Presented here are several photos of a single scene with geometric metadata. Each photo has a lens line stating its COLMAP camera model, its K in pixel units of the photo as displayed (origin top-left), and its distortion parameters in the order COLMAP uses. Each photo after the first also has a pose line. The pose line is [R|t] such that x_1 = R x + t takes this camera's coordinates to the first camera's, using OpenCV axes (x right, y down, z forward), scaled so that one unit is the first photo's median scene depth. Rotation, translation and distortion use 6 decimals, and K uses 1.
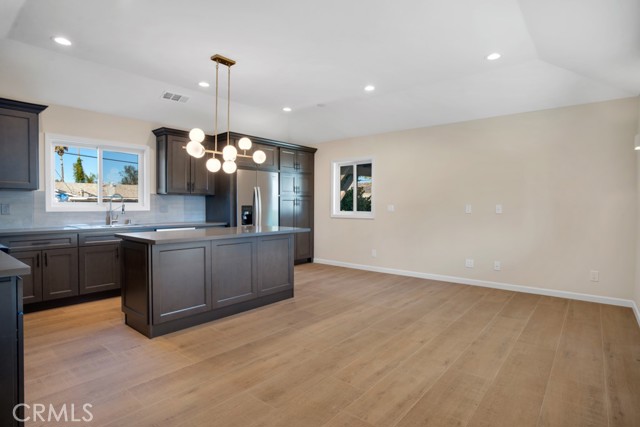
lens RADIAL K [[337.0, 0, 301.0], [0, 337.0, 212.0], [0, 0, 1]] dist [-0.034176, 0.026734]
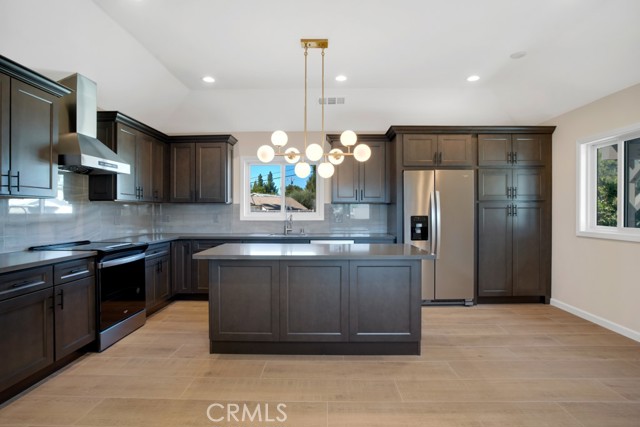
lens RADIAL K [[331.1, 0, 317.5], [0, 331.1, 210.9], [0, 0, 1]] dist [-0.029711, 0.001037]
pose [[0.657794, -0.004313, -0.753186, 0.278219], [-0.013109, 0.999767, -0.017173, -0.015679], [0.753084, 0.021169, 0.657584, 0.342815]]
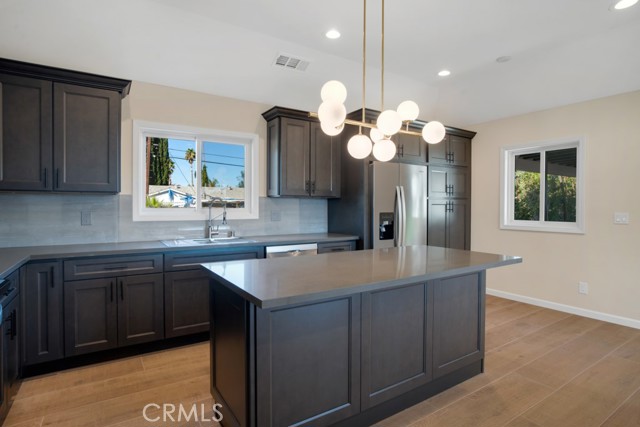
lens RADIAL K [[331.1, 0, 317.5], [0, 331.1, 210.9], [0, 0, 1]] dist [-0.029711, 0.001037]
pose [[0.967048, 0.004352, -0.254556, -0.131906], [-0.006097, 0.999963, -0.006067, -0.018970], [0.254521, 0.007419, 0.967039, 0.310784]]
